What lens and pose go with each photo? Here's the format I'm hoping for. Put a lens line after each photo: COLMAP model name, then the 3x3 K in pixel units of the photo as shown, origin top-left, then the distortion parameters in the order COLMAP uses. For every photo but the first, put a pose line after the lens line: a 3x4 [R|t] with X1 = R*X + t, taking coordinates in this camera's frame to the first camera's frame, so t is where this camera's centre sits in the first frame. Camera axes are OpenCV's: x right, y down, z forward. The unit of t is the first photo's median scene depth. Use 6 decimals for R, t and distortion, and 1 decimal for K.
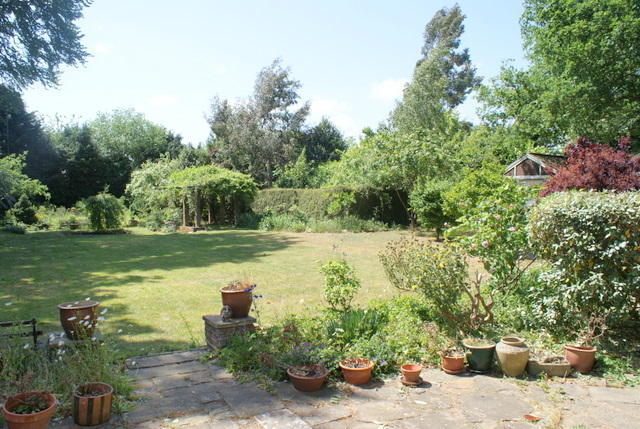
lens RADIAL K [[513.9, 0, 317.8], [0, 513.9, 210.6], [0, 0, 1]] dist [-0.076993, -0.001201]
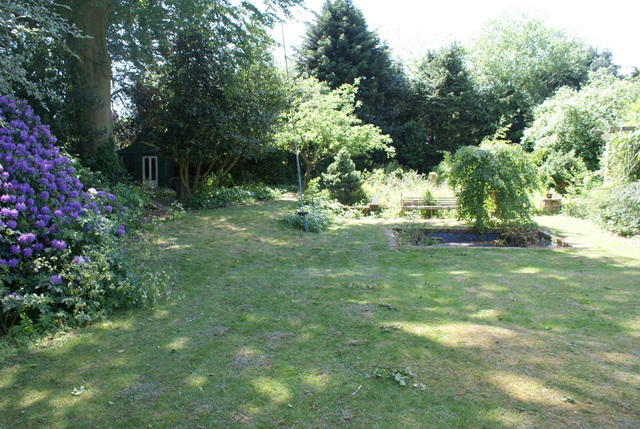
lens RADIAL K [[529.8, 0, 320.1], [0, 529.8, 209.4], [0, 0, 1]] dist [-0.008573, 0.003832]
pose [[0.777983, 0.044755, -0.626689, -0.218221], [-0.002953, 0.997709, 0.067585, -0.004738], [0.628278, -0.050730, 0.776333, 0.479514]]
